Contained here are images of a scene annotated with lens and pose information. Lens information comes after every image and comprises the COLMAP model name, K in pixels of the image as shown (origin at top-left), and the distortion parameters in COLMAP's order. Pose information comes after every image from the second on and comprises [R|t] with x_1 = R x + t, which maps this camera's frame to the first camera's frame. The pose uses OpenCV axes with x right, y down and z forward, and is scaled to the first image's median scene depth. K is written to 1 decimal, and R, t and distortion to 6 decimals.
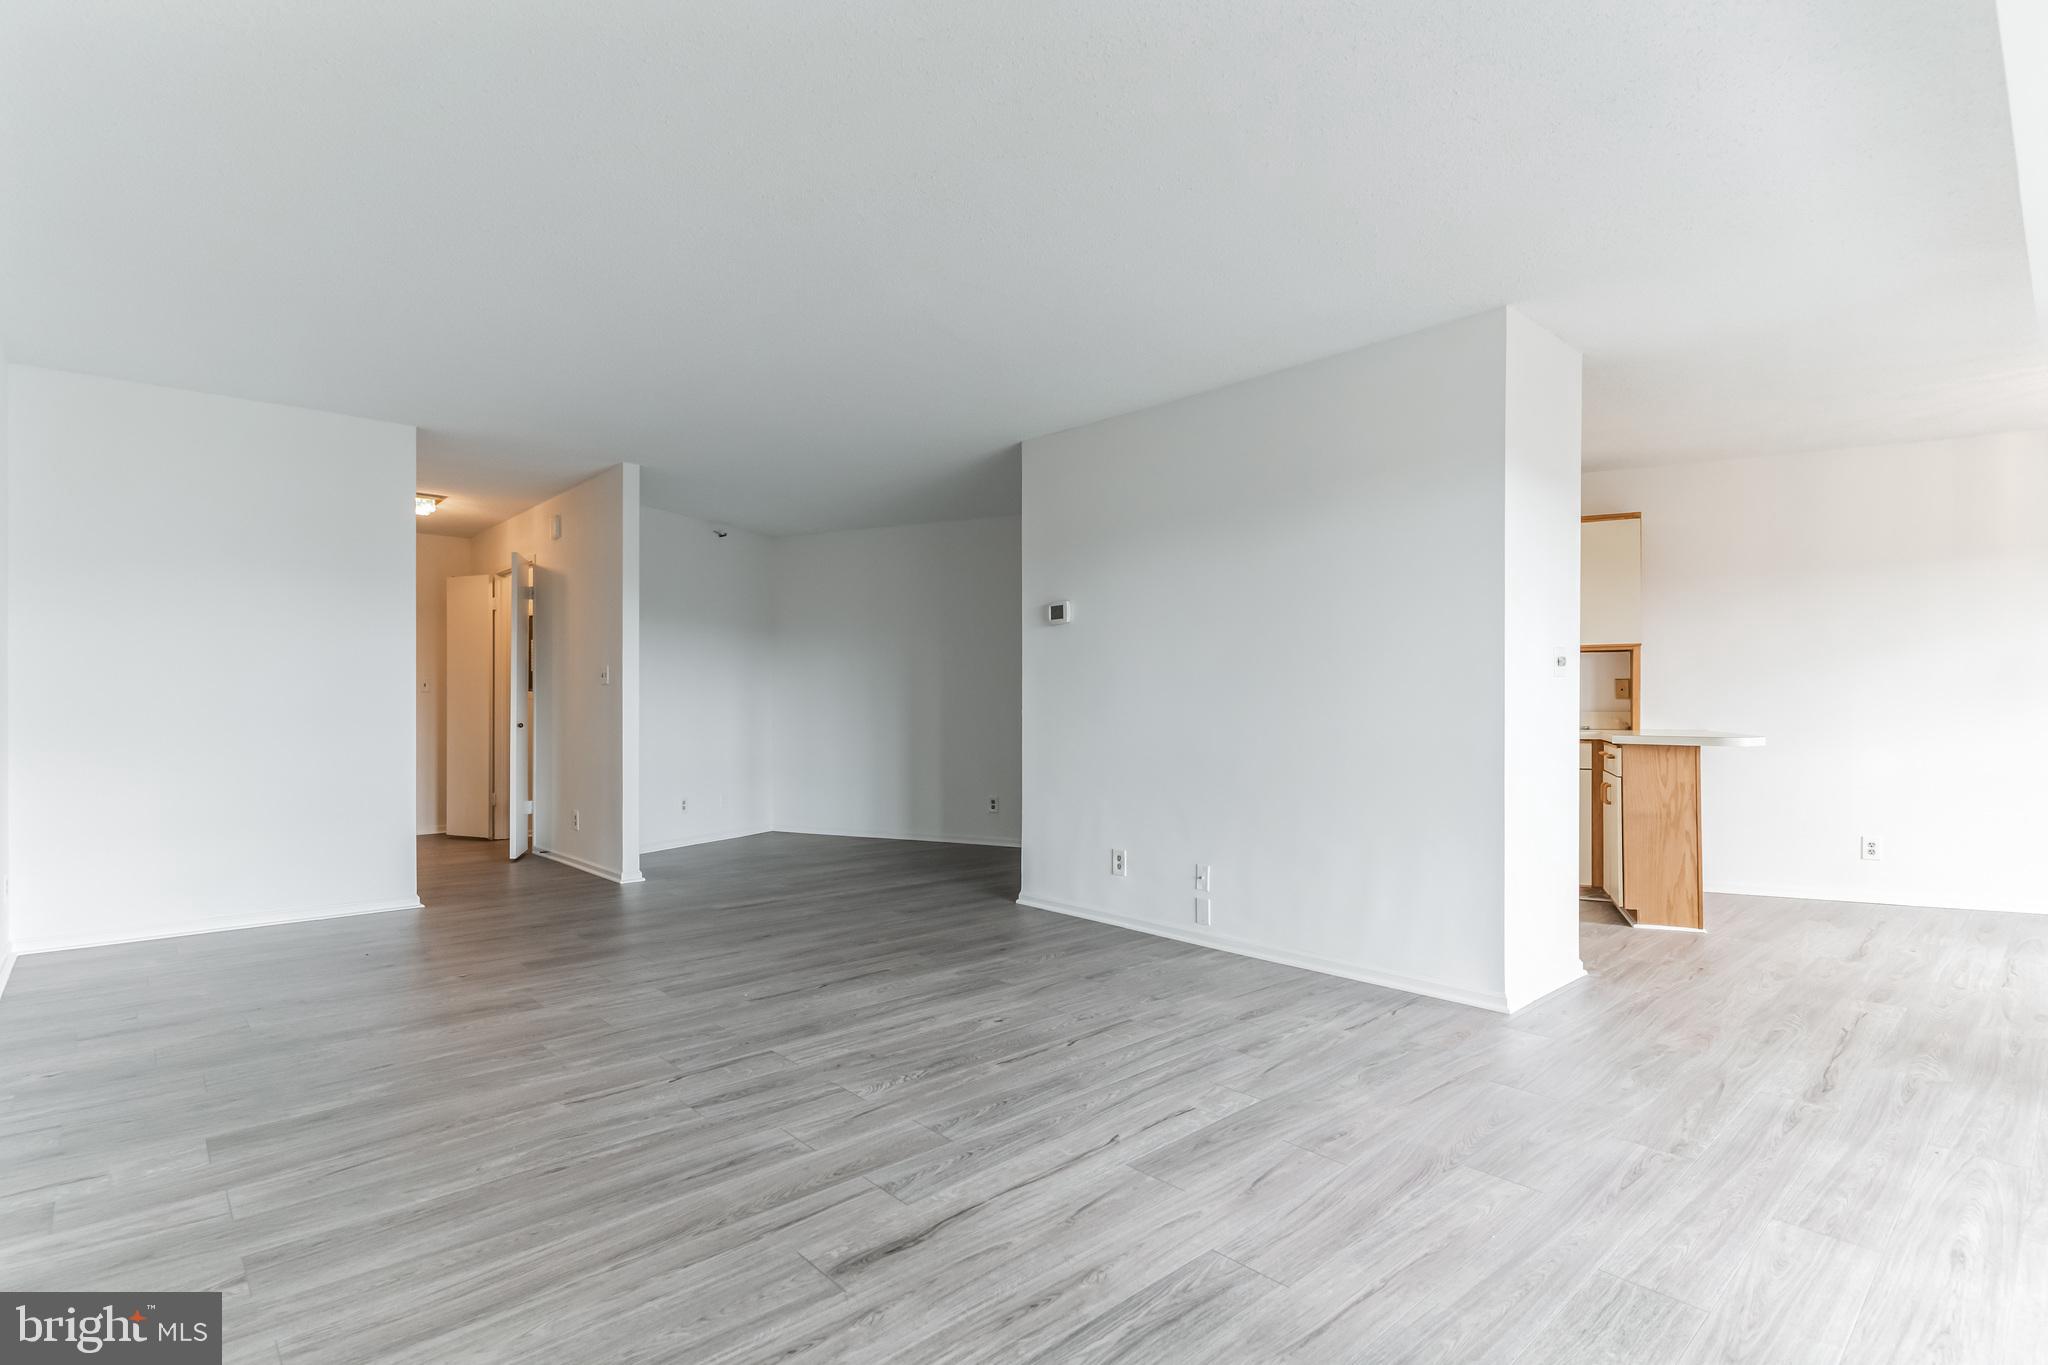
lens RADIAL K [[1004.3, 0, 1018.0], [0, 1004.3, 683.5], [0, 0, 1]] dist [-0.000157, 0.000371]
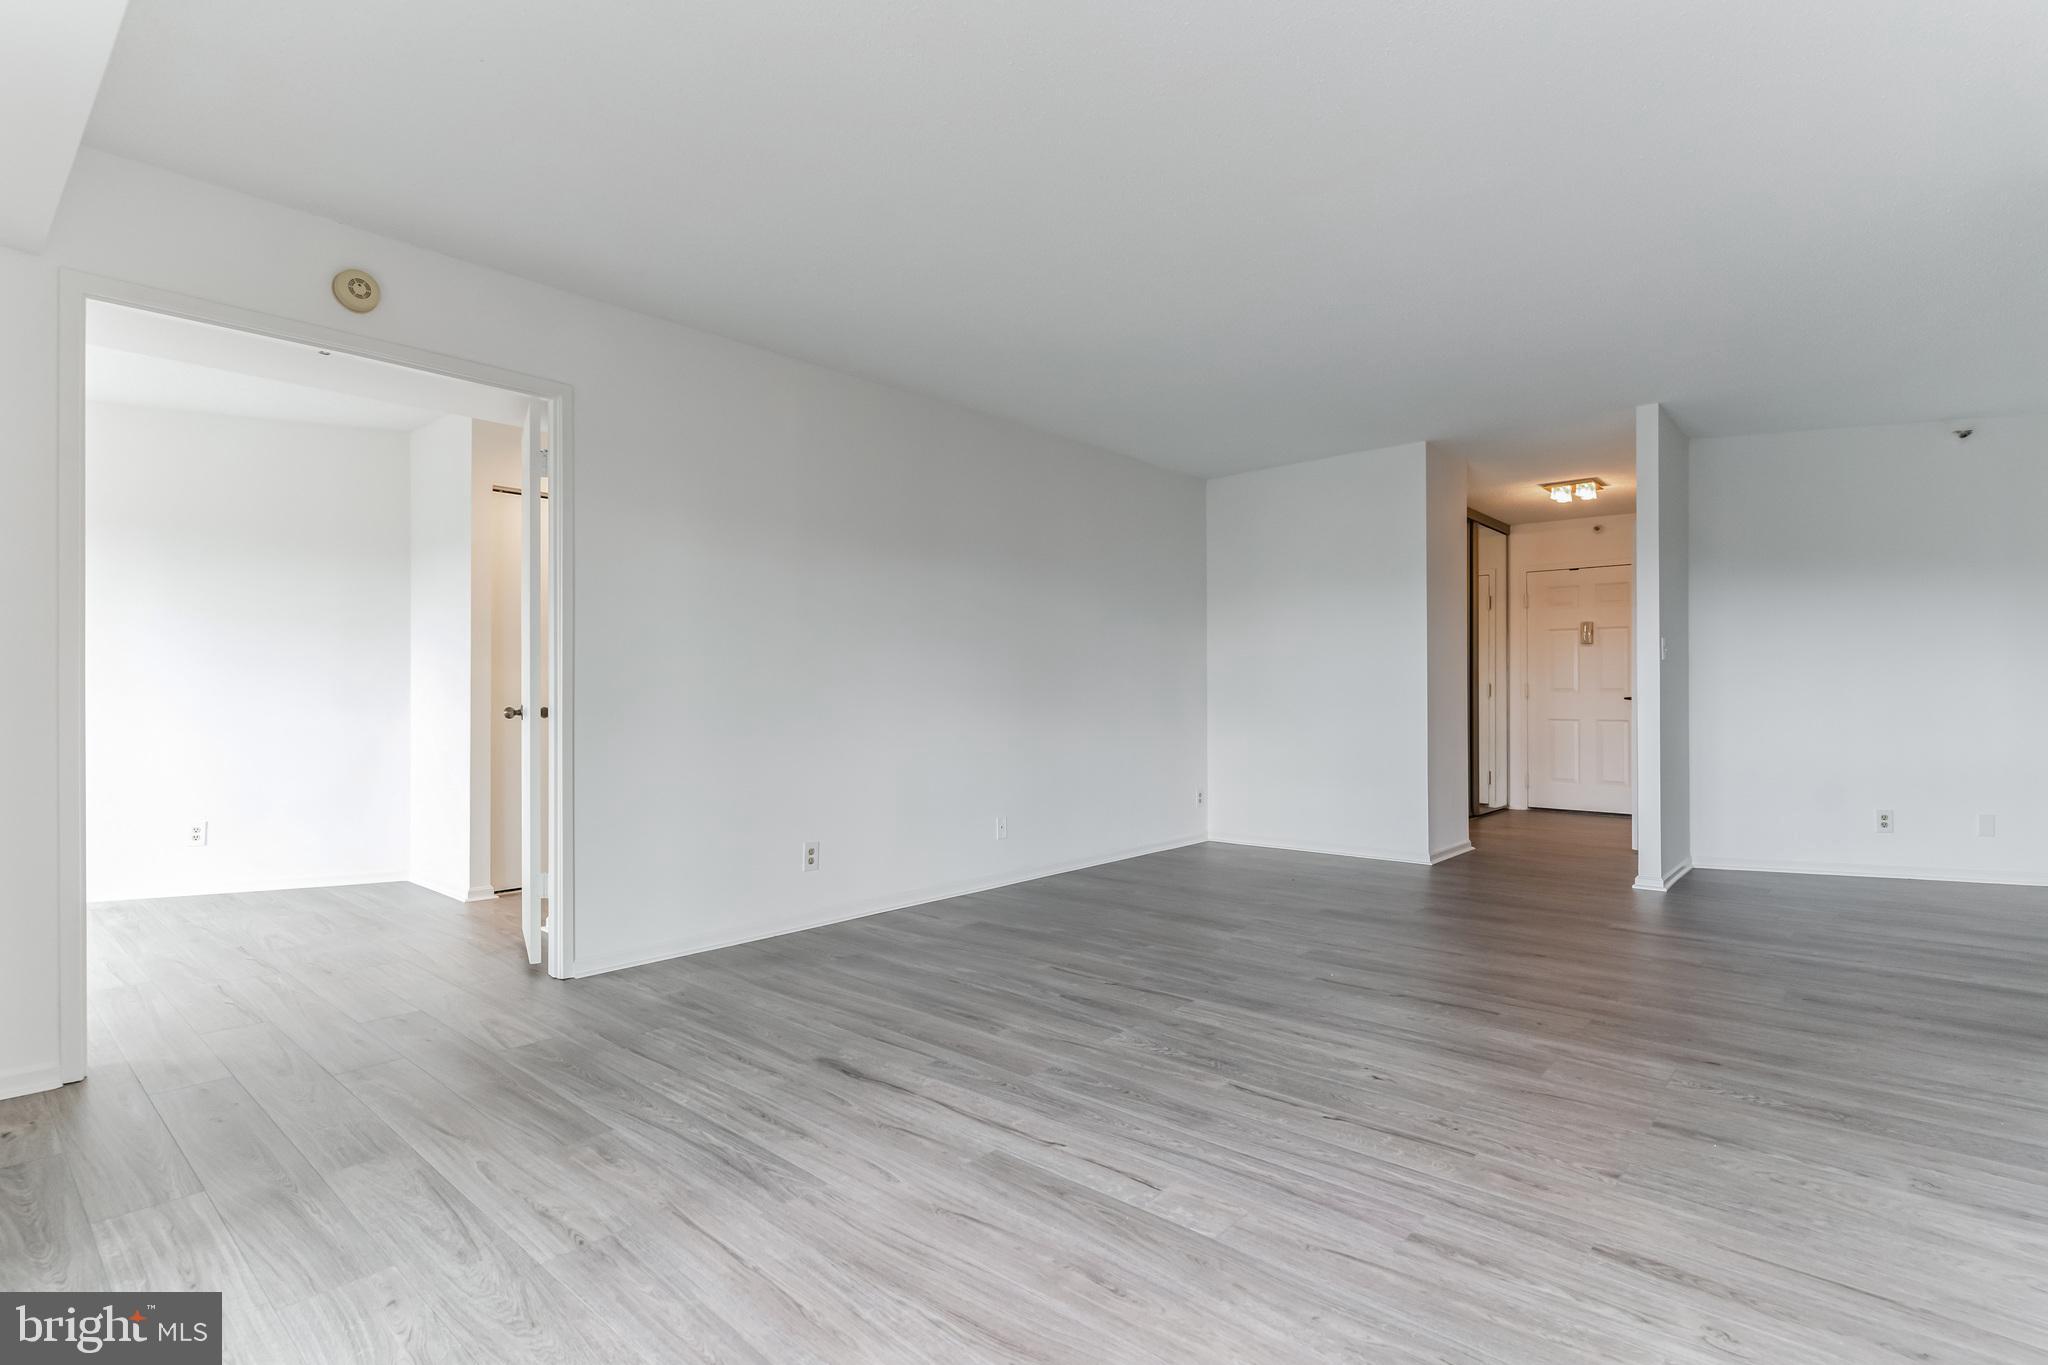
lens RADIAL K [[1004.3, 0, 1015.6], [0, 1004.3, 692.0], [0, 0, 1]] dist [-0.000157, 0.000371]
pose [[0.089557, -0.001570, -0.995980, 0.957167], [0.023756, 0.999718, 0.000560, 0.027951], [0.995698, -0.023710, 0.089569, 0.828229]]
